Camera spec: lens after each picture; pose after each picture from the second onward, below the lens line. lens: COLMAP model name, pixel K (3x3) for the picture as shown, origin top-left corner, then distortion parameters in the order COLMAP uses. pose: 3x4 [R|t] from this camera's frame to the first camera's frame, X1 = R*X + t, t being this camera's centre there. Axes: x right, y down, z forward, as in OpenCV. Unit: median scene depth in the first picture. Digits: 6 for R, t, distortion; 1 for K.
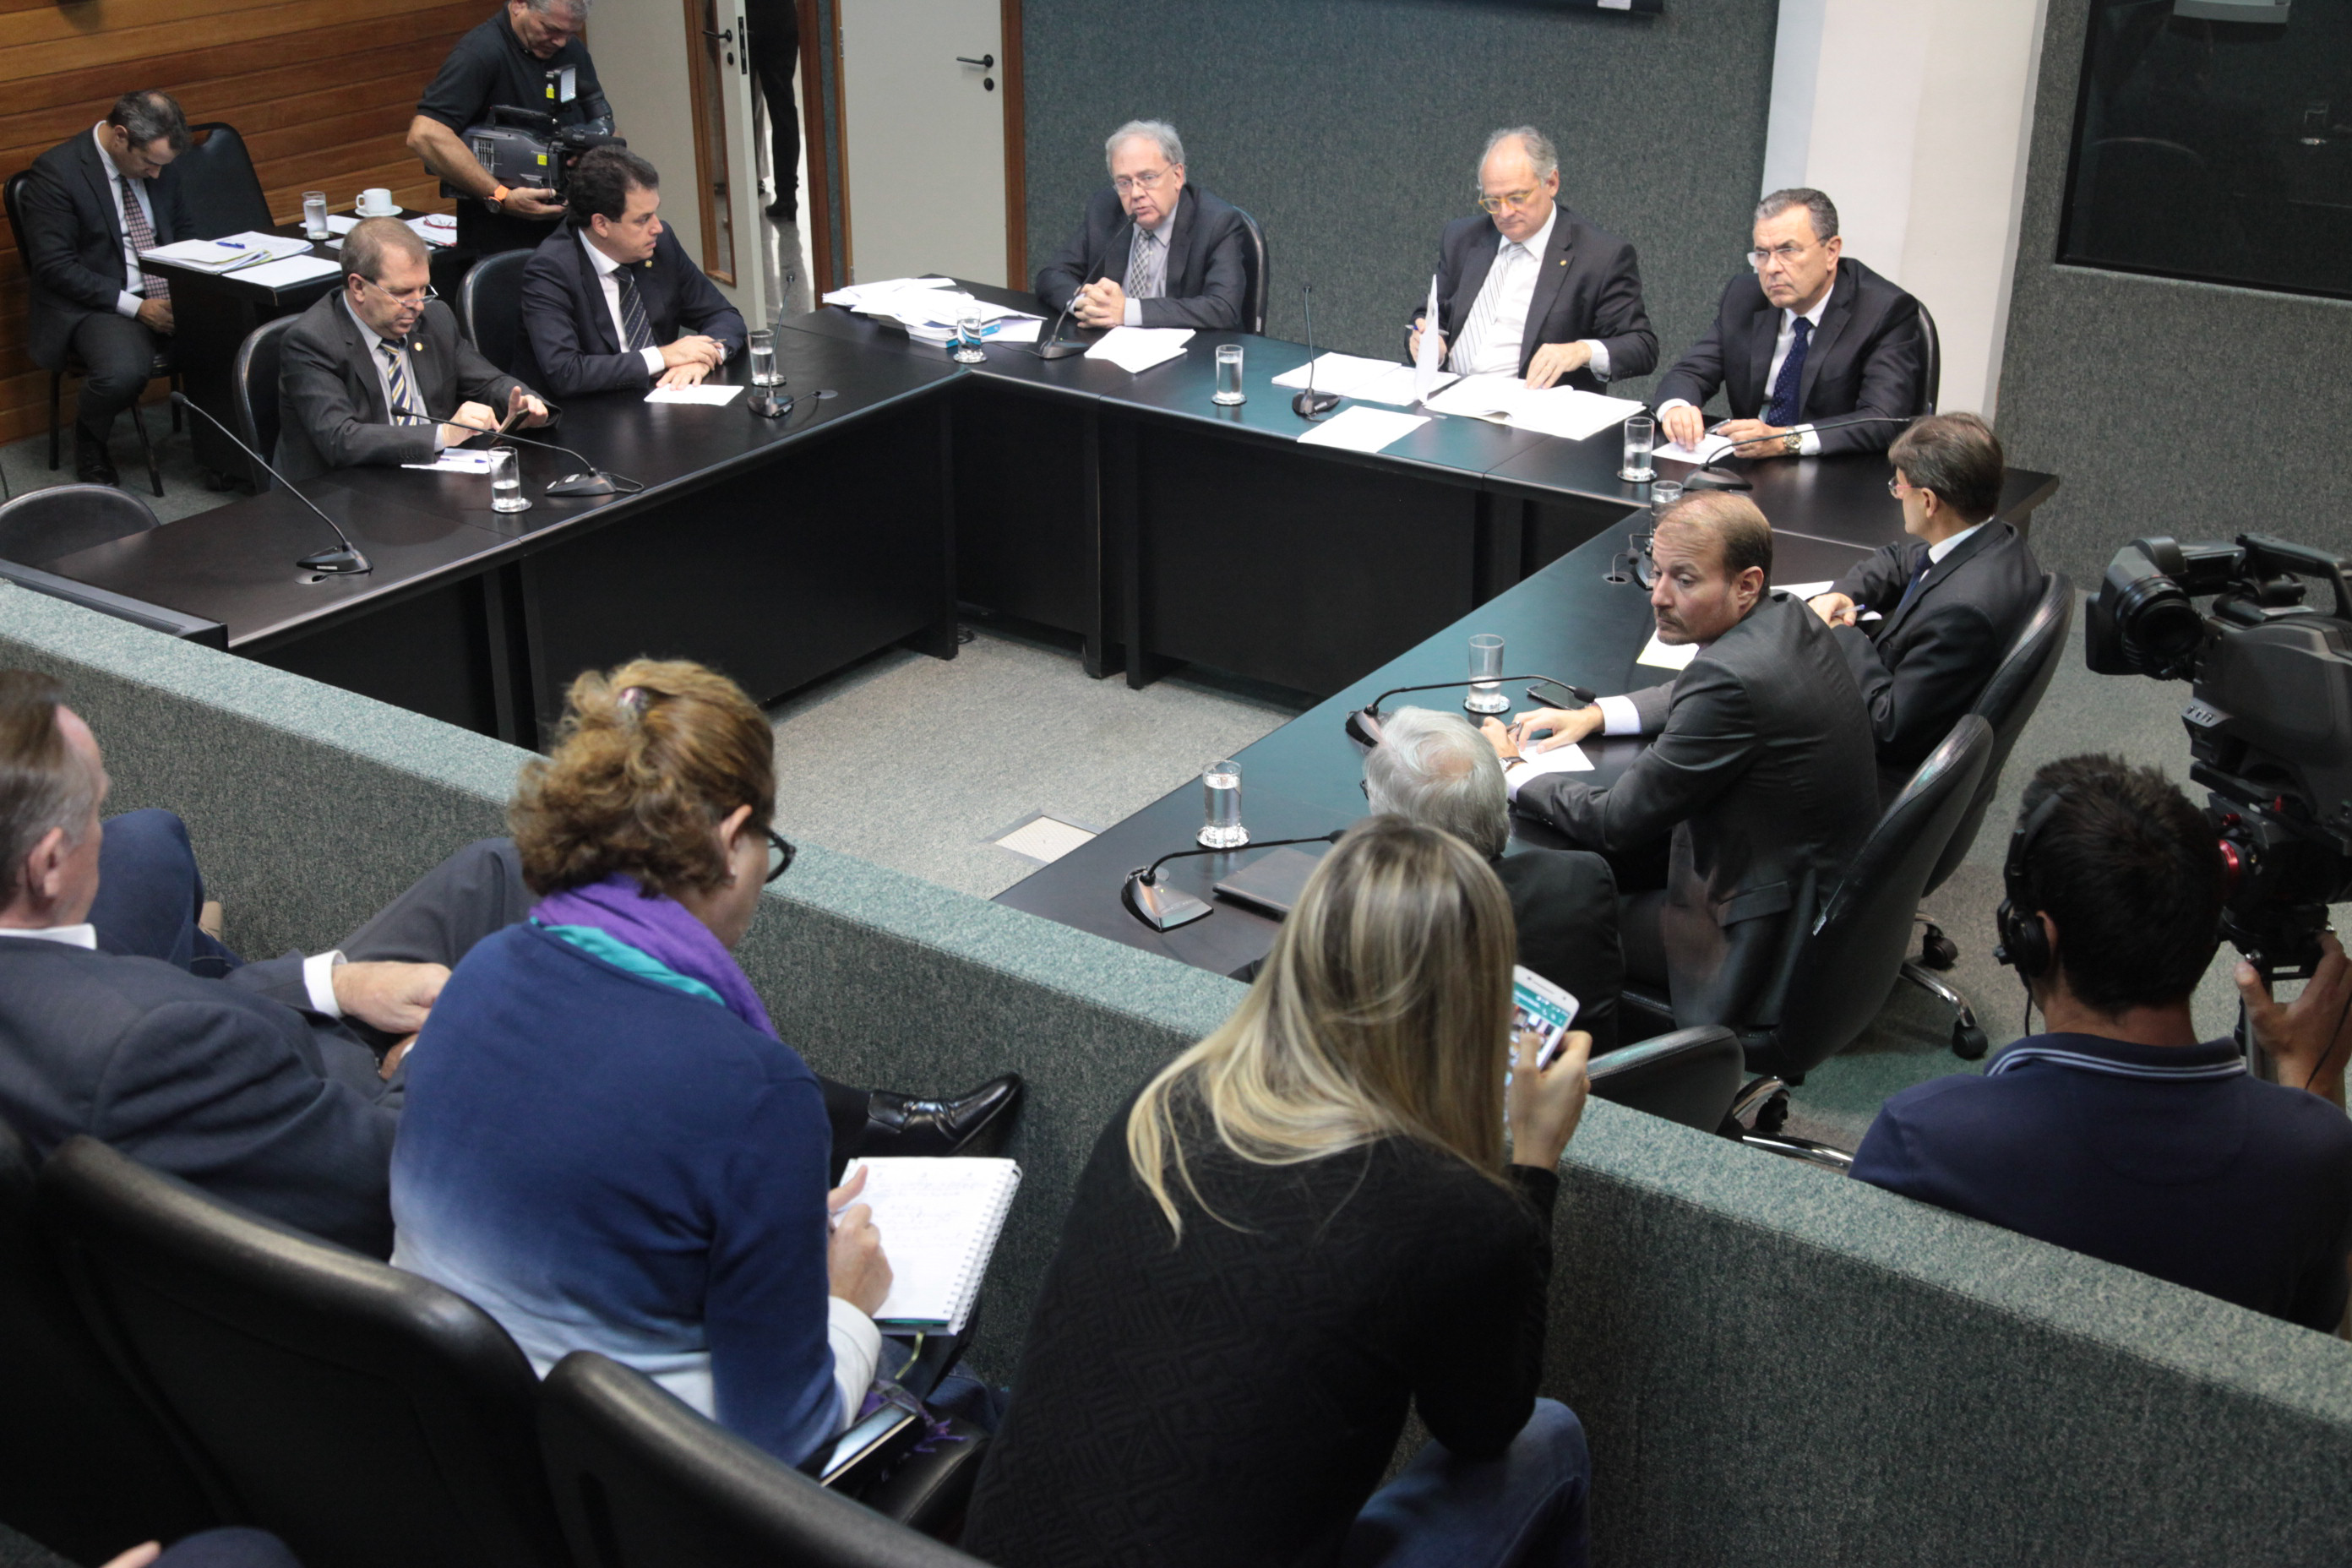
lens RADIAL K [[2893.7, 0, 1163.3], [0, 2893.7, 805.2], [0, 0, 1]] dist [0.089911, 0.059833]
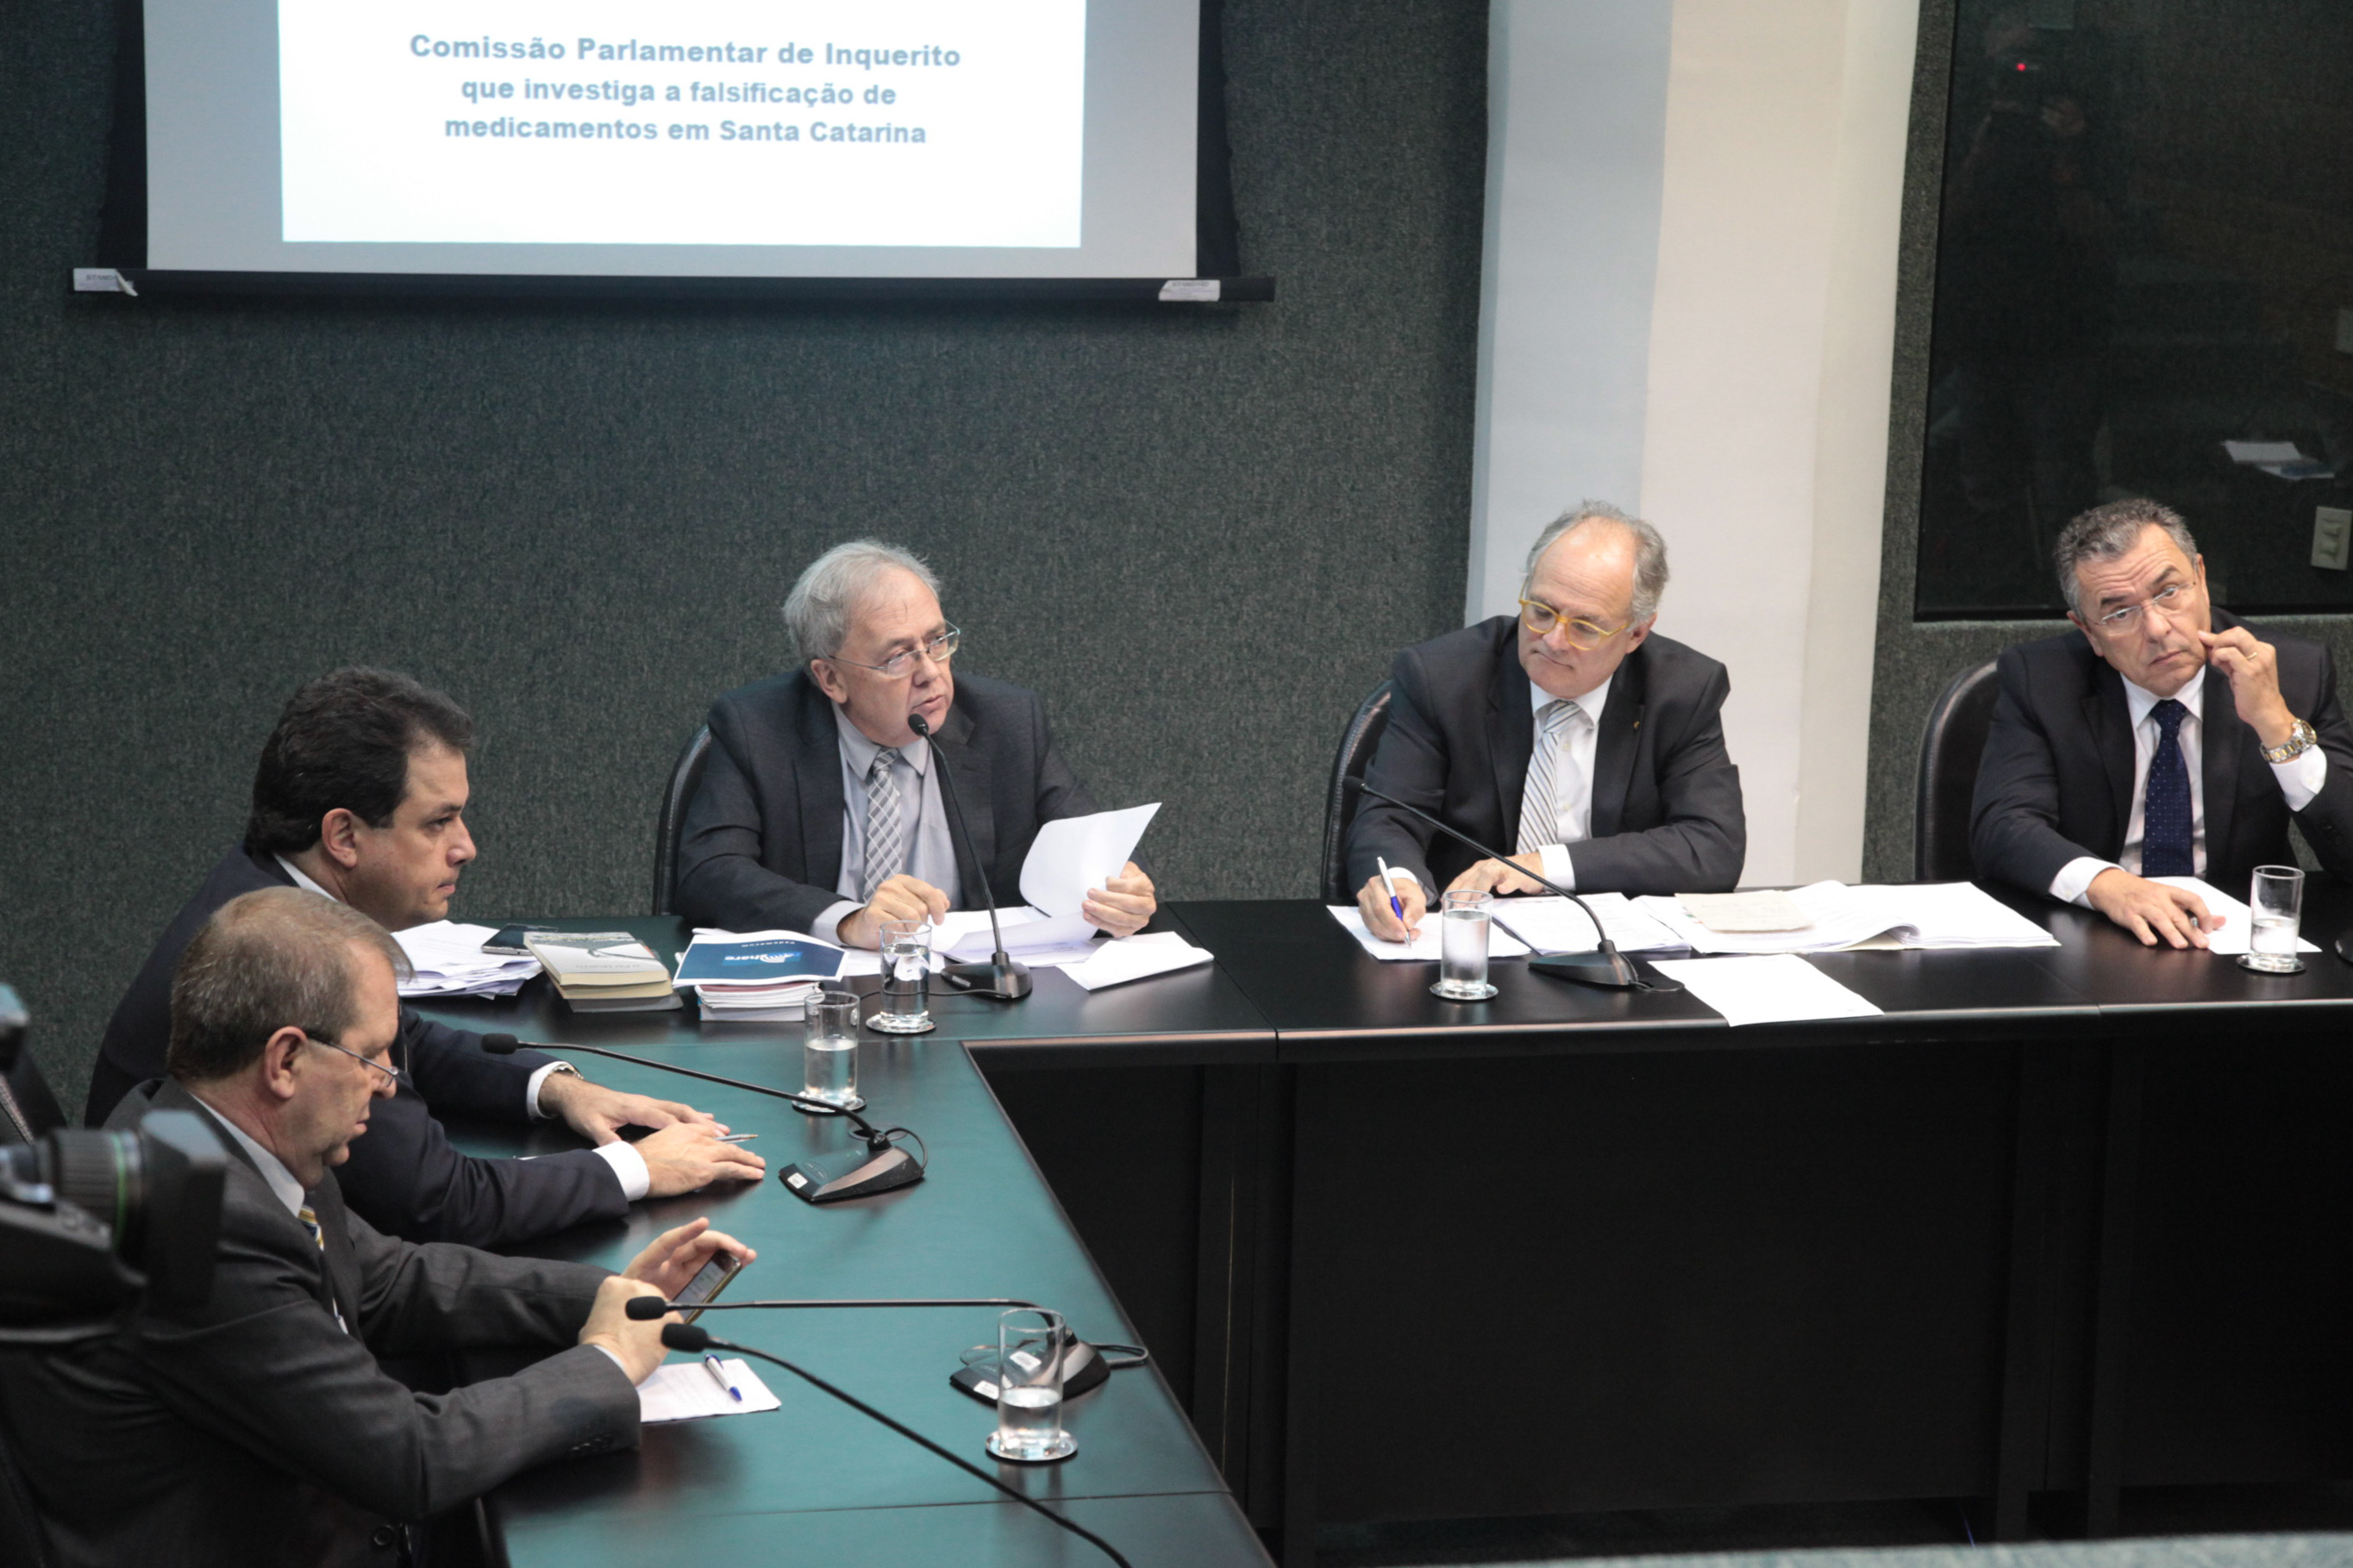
lens RADIAL K [[4828.7, 0, 1176.5], [0, 4828.7, 784.0], [0, 0, 1]] dist [0.361476, 0.002221]
pose [[0.681952, -0.137105, 0.718432, -0.599859], [0.281480, 0.955815, -0.084780, -0.110496], [-0.675064, 0.260040, 0.690412, 0.399515]]
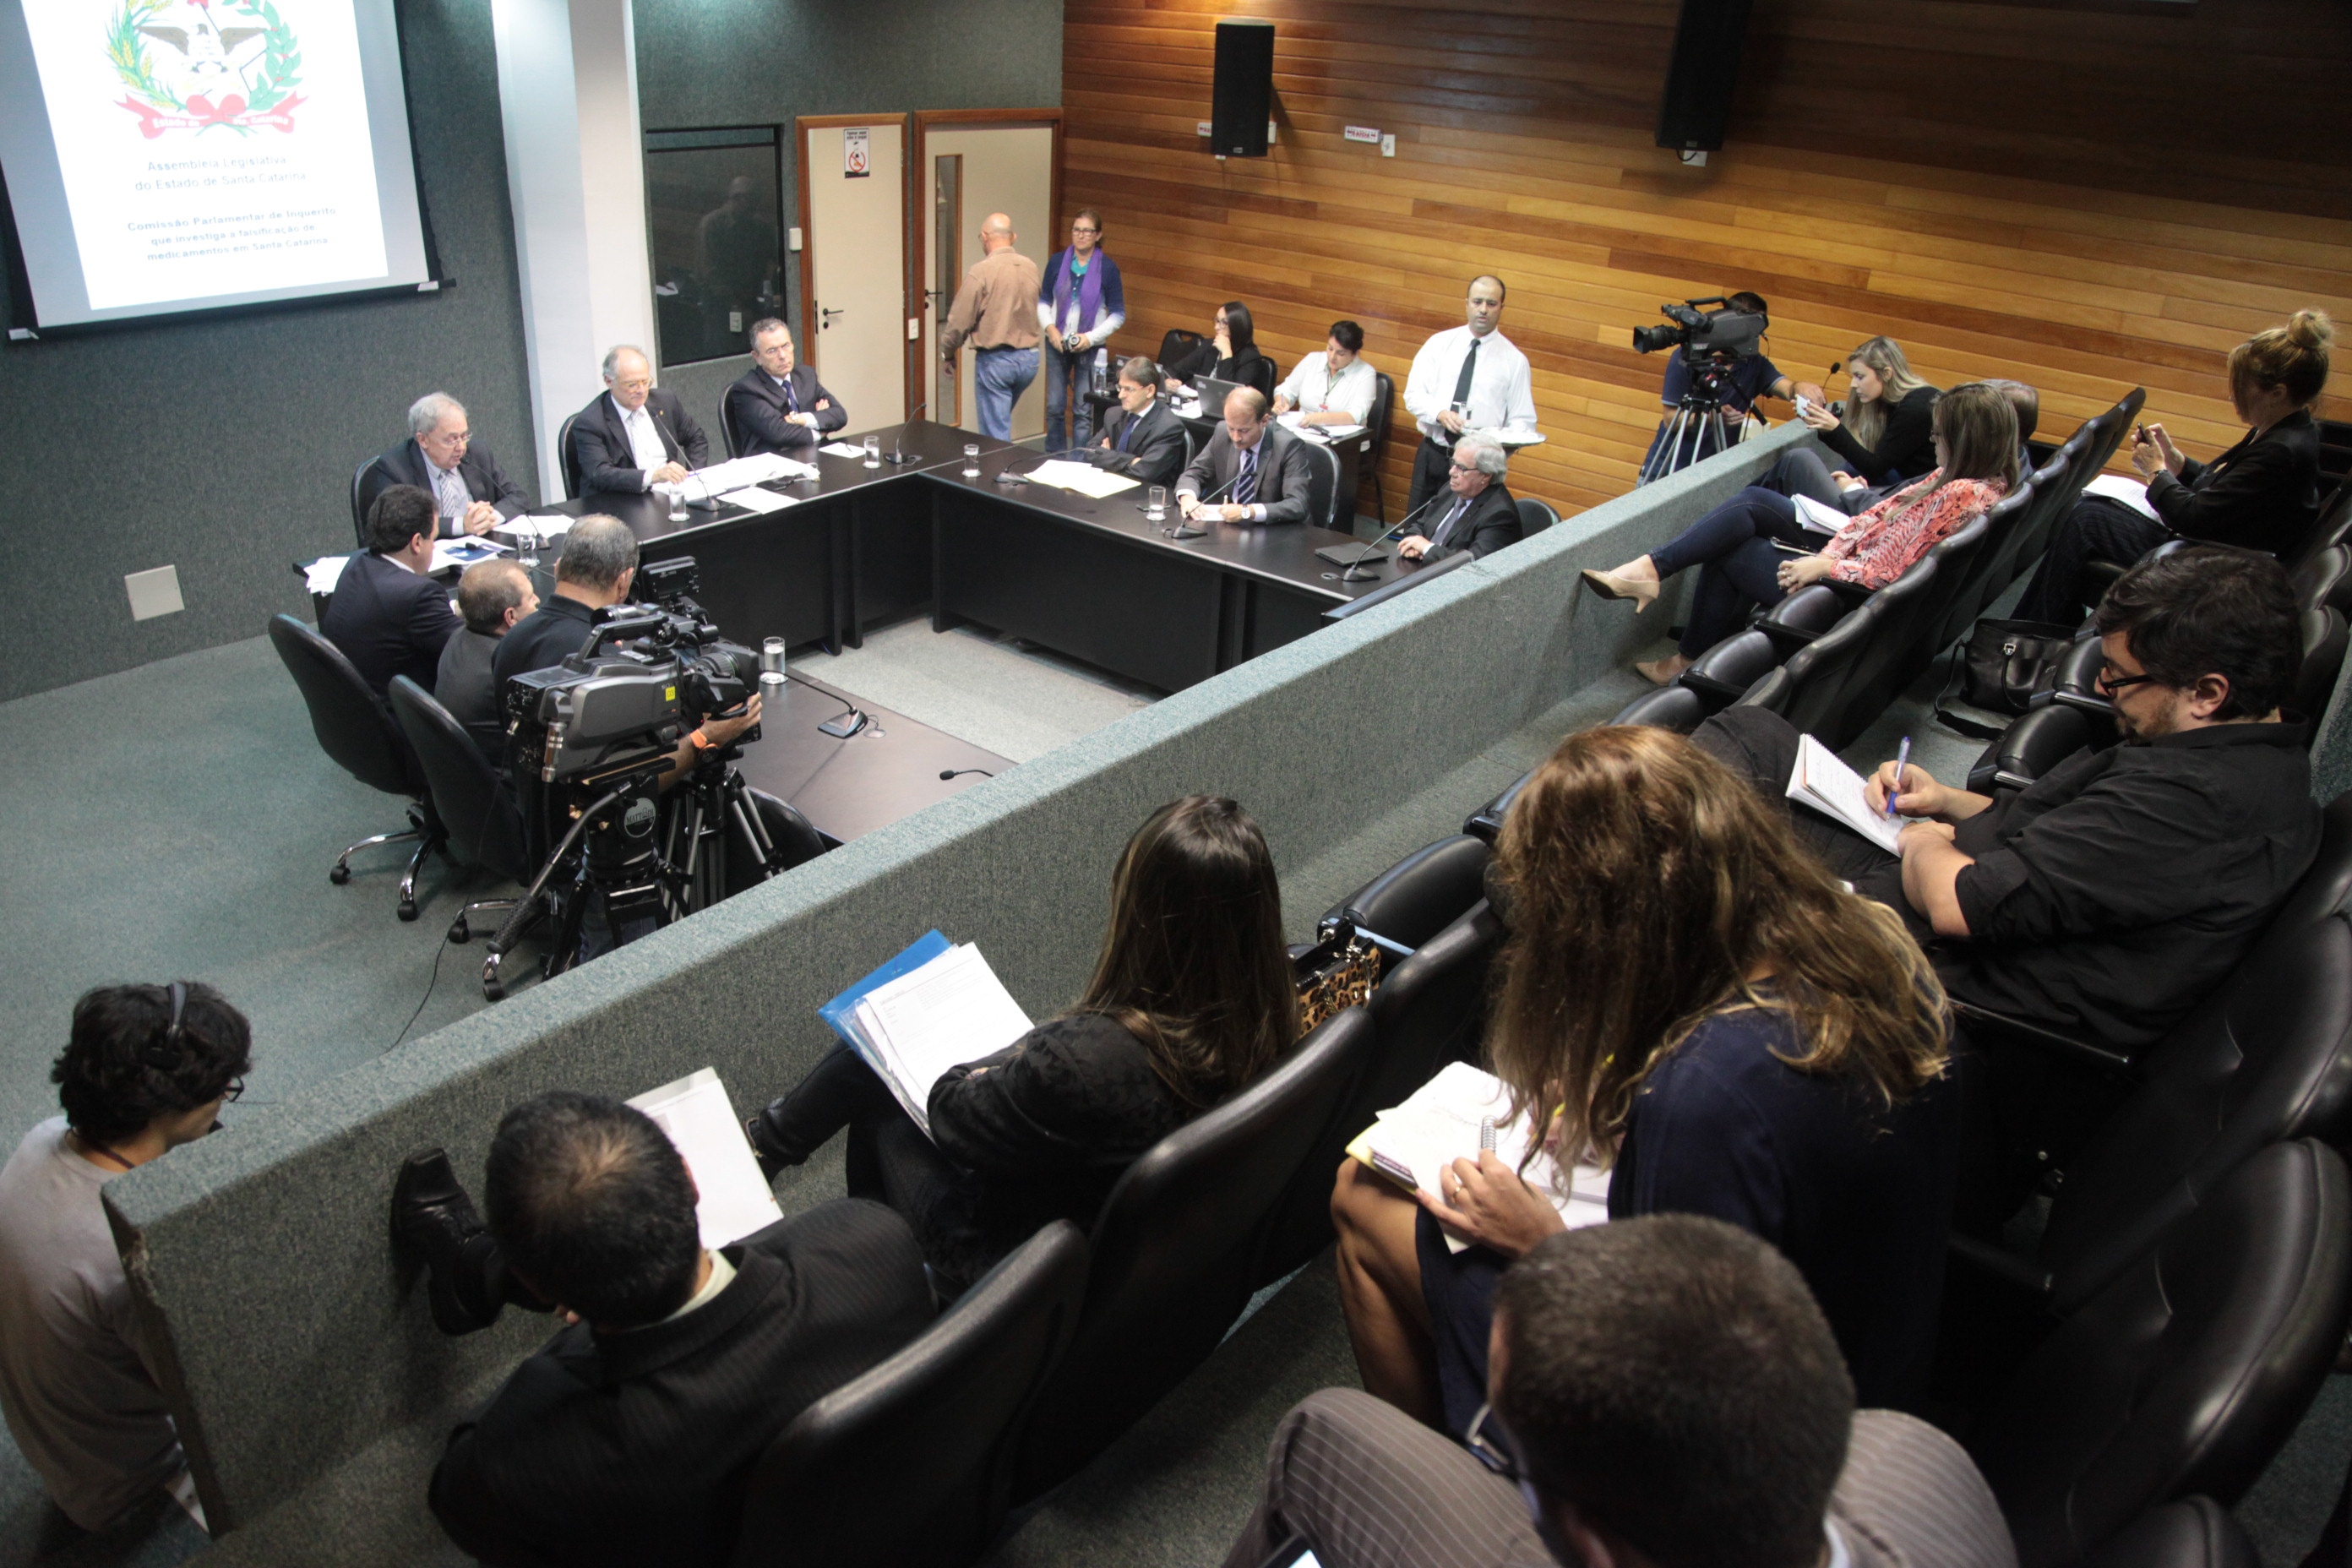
lens RADIAL K [[1618.6, 0, 1191.9], [0, 1618.6, 786.8], [0, 0, 1]] dist [-0.120903, 0.068117]
pose [[0.045811, -0.440103, 0.896778, -0.803840], [0.365014, 0.843019, 0.395074, -0.249811], [-0.929874, 0.309238, 0.199263, 0.561386]]
